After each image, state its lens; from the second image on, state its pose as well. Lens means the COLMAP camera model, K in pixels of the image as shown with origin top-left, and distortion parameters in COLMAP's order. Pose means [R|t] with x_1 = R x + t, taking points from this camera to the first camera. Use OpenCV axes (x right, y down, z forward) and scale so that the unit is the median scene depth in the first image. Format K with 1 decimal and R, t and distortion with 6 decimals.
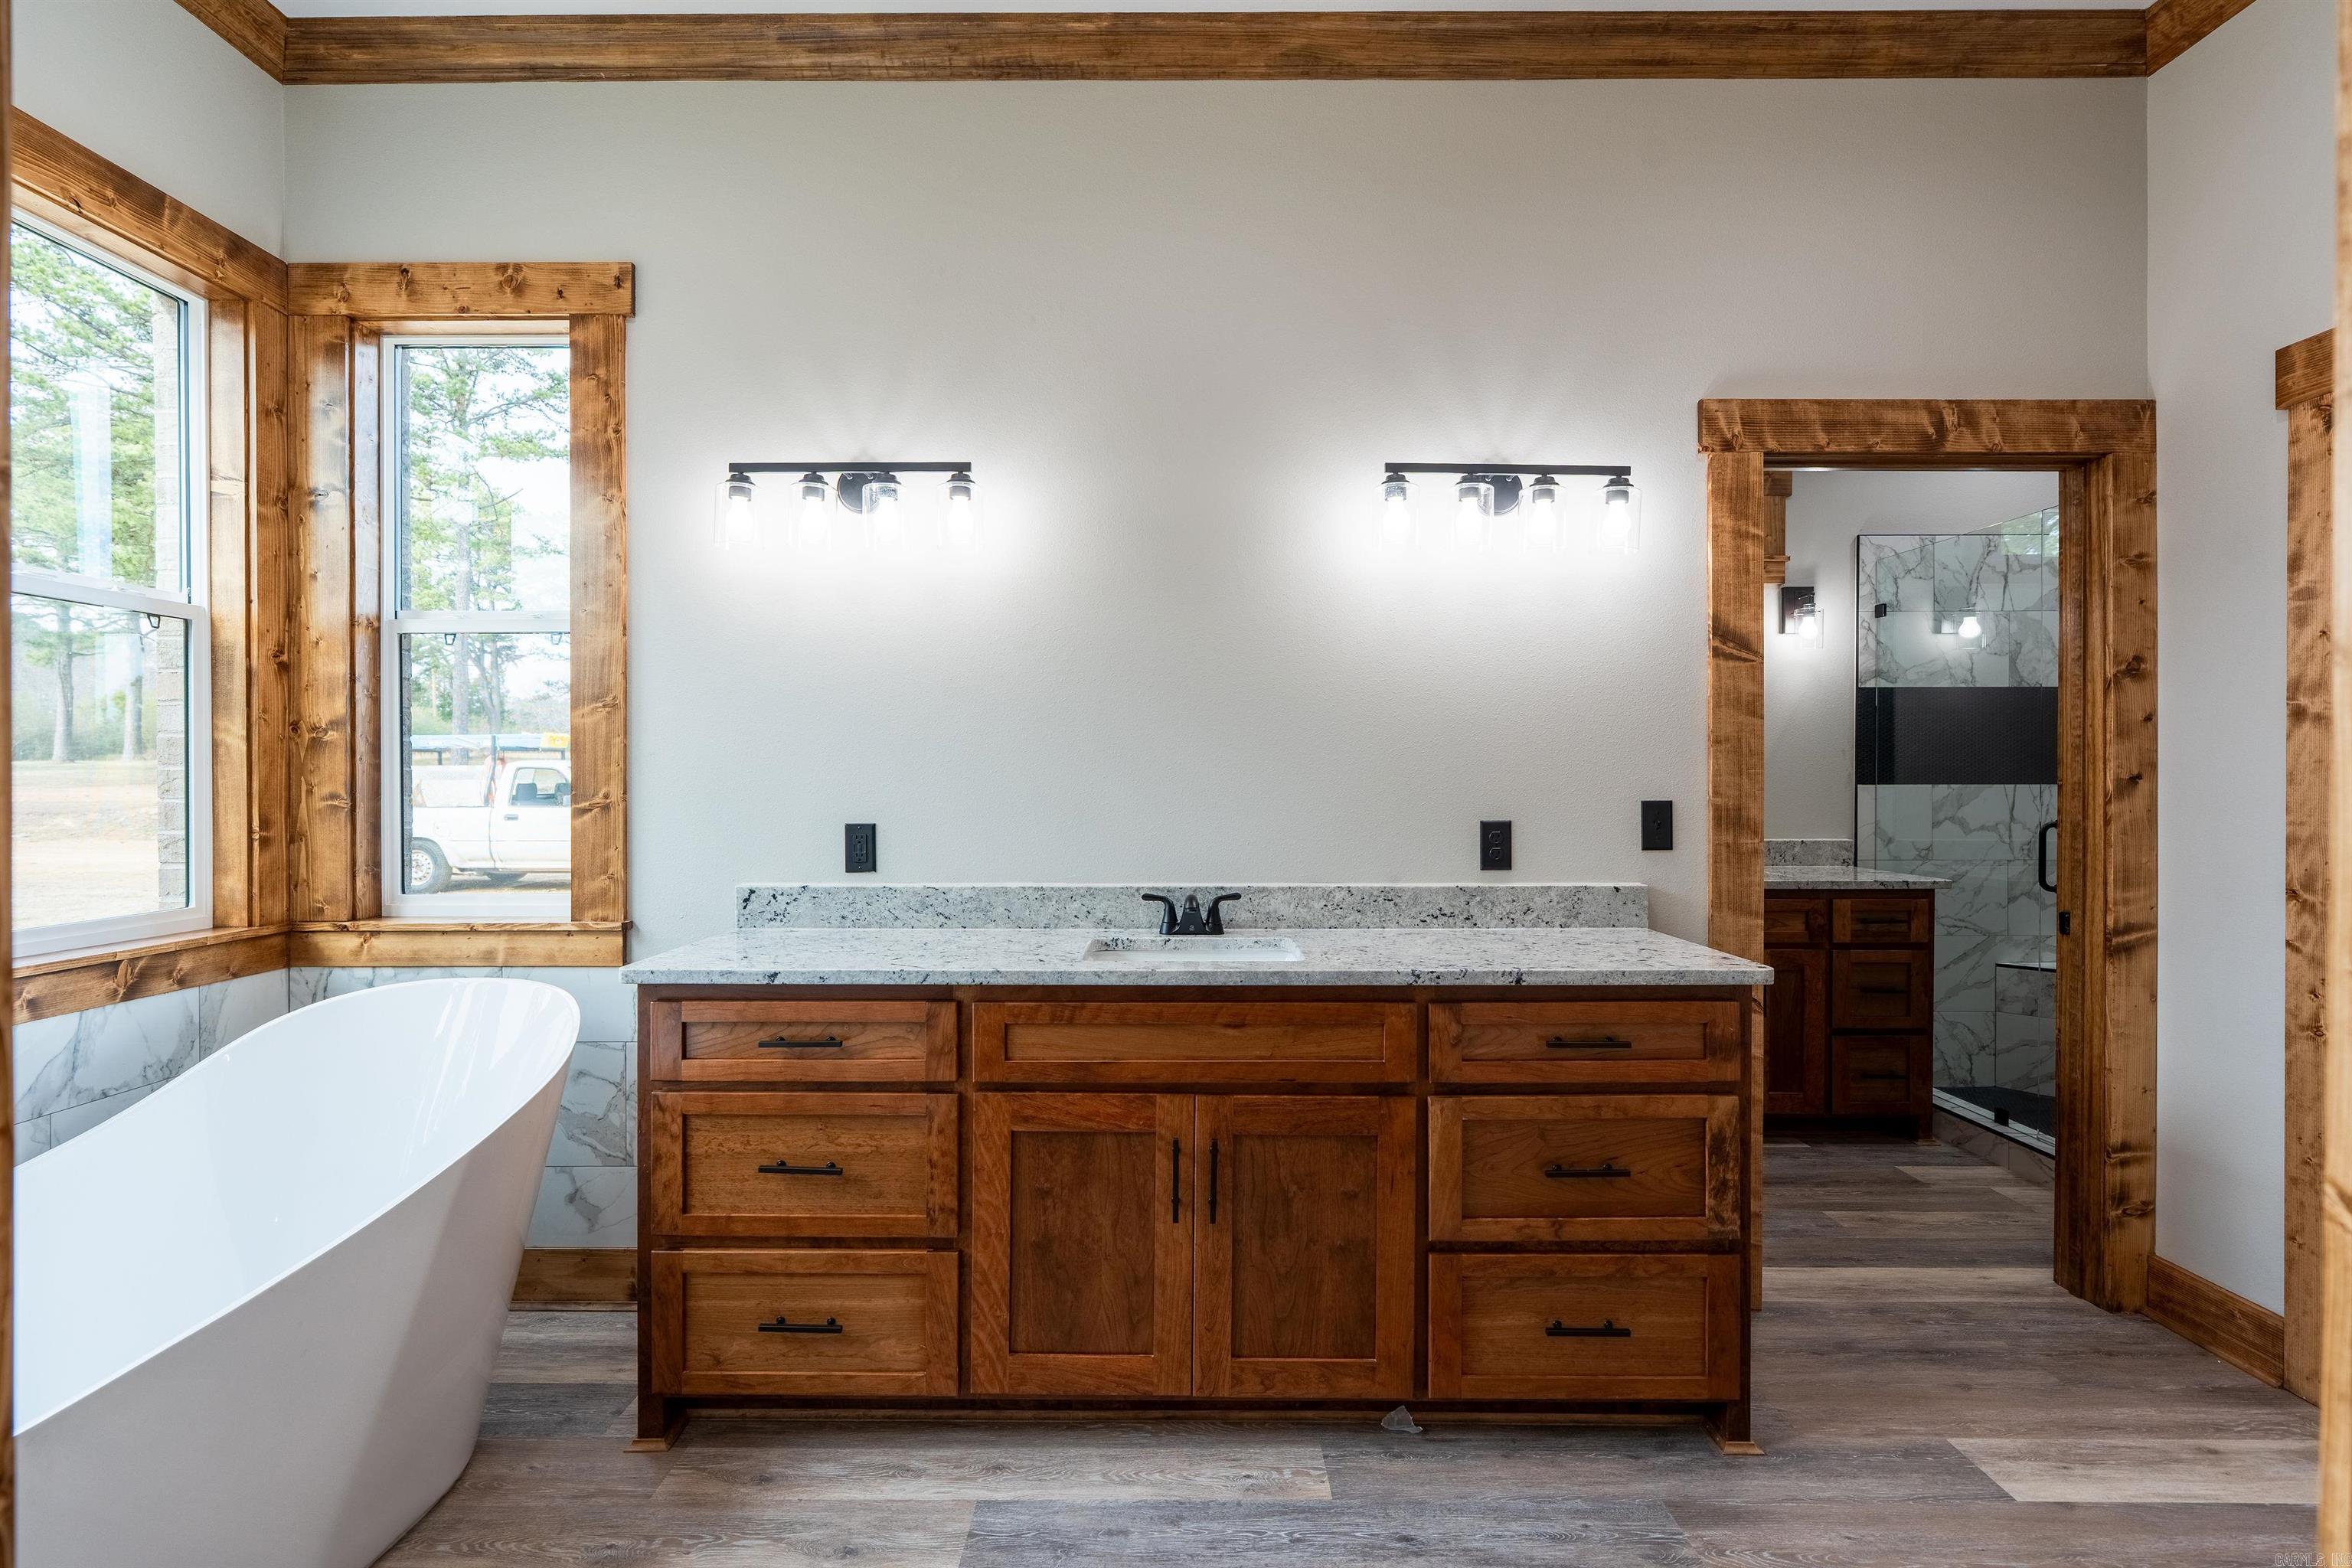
lens RADIAL K [[1051.7, 0, 1180.4], [0, 1051.7, 786.2], [0, 0, 1]] dist [-0.007701, 0.002789]
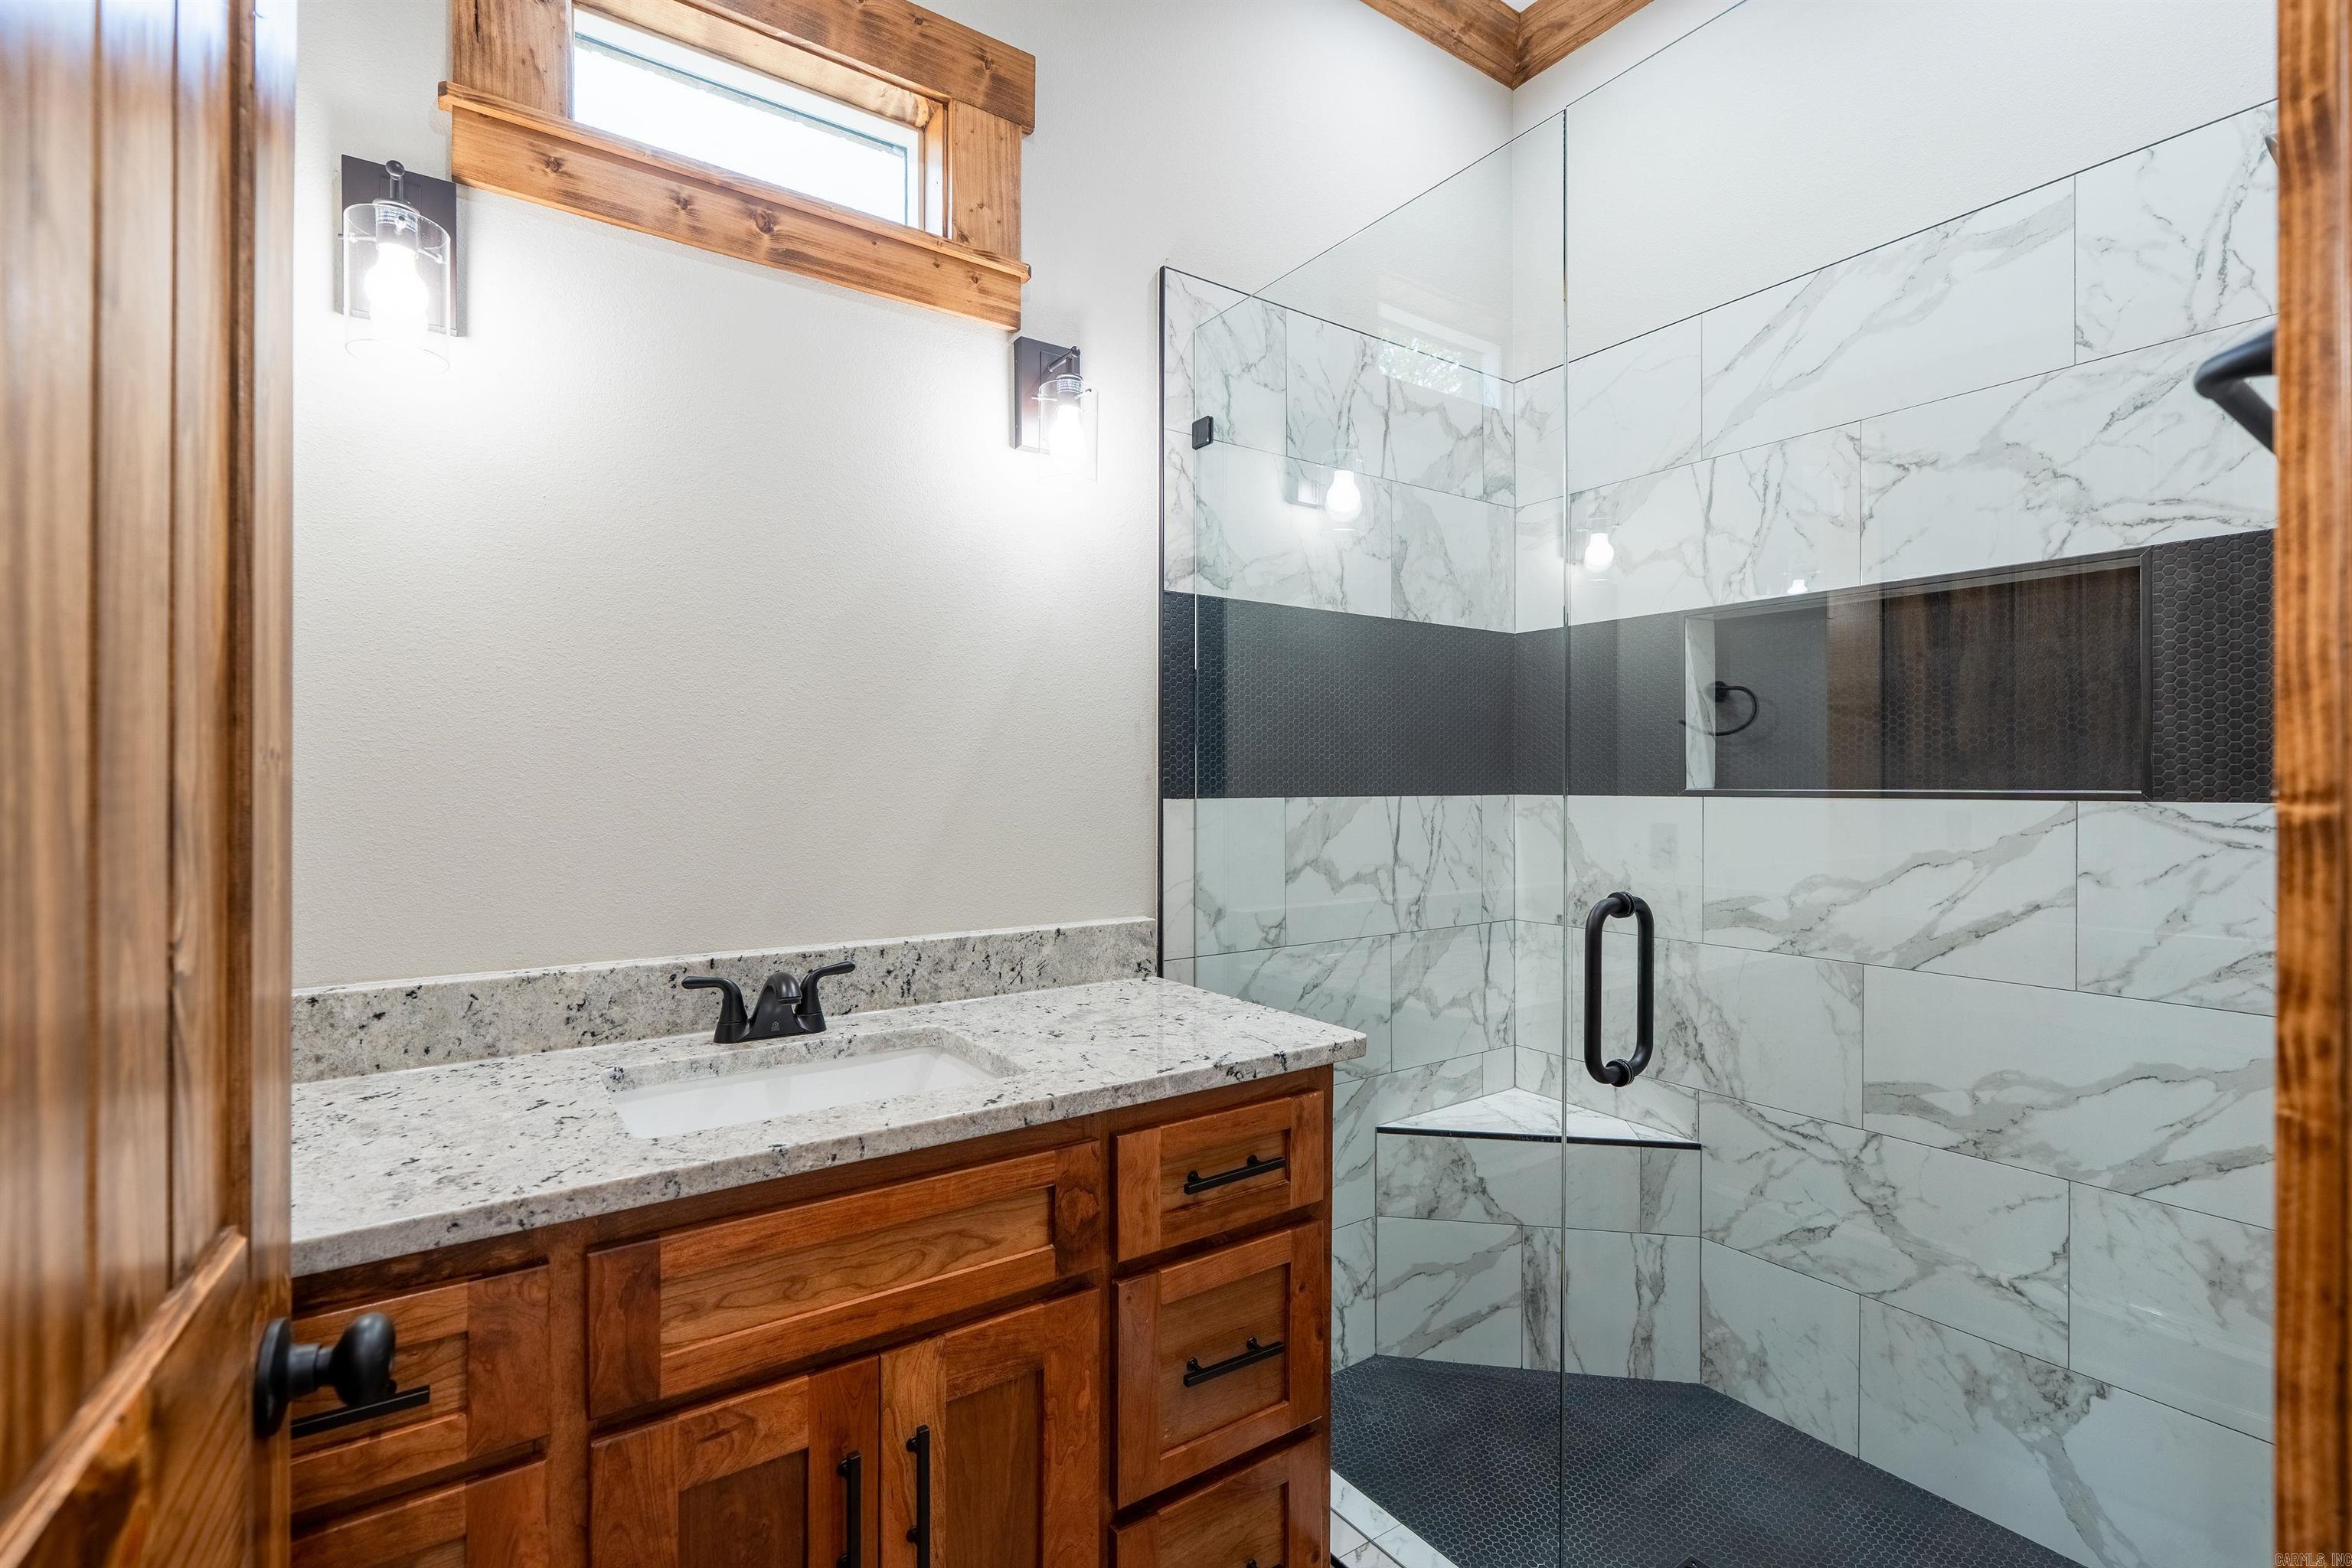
lens RADIAL K [[1051.7, 0, 1177.7], [0, 1051.7, 782.5], [0, 0, 1]] dist [-0.007701, 0.002789]
pose [[0.818215, -0.000704, 0.574912, 0.382912], [0.002841, 0.999992, -0.002819, -0.007555], [-0.574905, 0.003940, 0.818211, 0.614643]]
